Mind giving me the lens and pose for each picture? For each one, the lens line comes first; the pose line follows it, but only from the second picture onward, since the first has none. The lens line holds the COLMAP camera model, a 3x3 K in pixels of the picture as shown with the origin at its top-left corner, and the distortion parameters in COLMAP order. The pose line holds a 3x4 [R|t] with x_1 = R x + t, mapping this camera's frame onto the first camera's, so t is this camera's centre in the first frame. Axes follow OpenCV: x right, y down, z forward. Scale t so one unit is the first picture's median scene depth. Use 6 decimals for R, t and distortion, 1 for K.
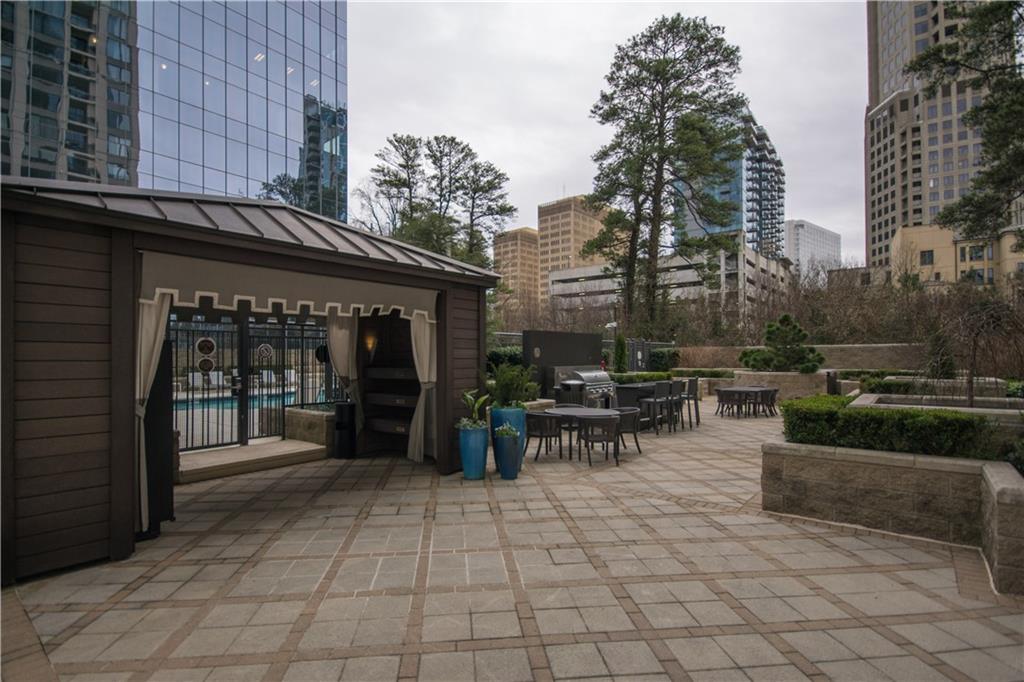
lens RADIAL K [[502.3, 0, 509.2], [0, 502.3, 356.8], [0, 0, 1]] dist [-0.001241, -0.005679]
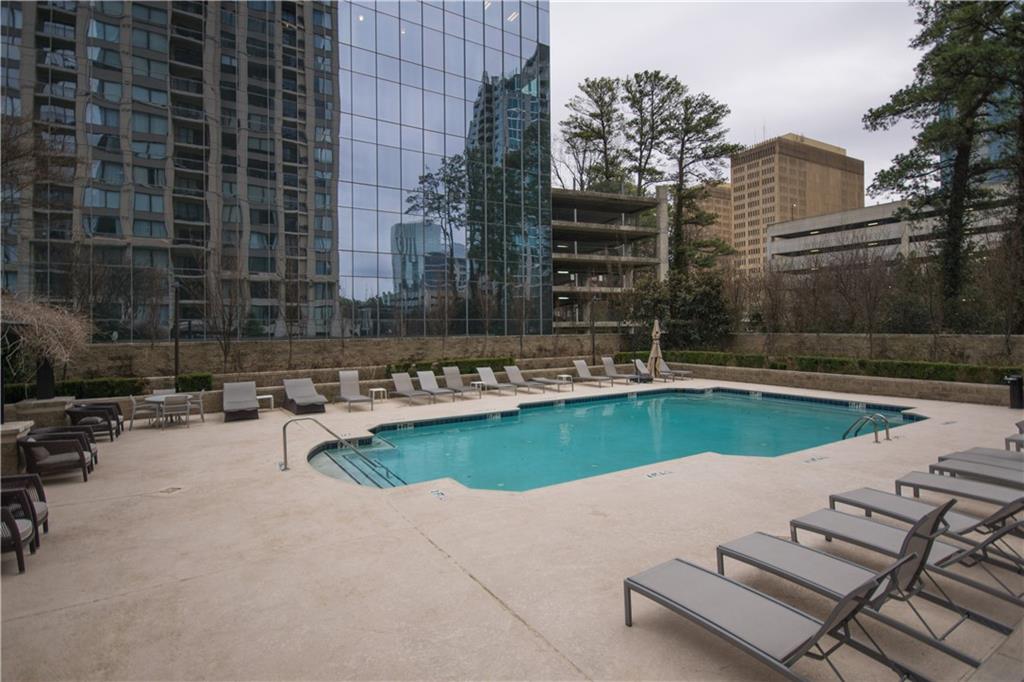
lens RADIAL K [[511.3, 0, 512.5], [0, 511.3, 326.6], [0, 0, 1]] dist [0.000705, 0.000194]
pose [[0.950416, -0.007390, -0.310893, -0.076865], [0.008013, 0.999968, 0.000726, -0.013353], [0.310878, -0.003181, 0.950445, 0.110245]]
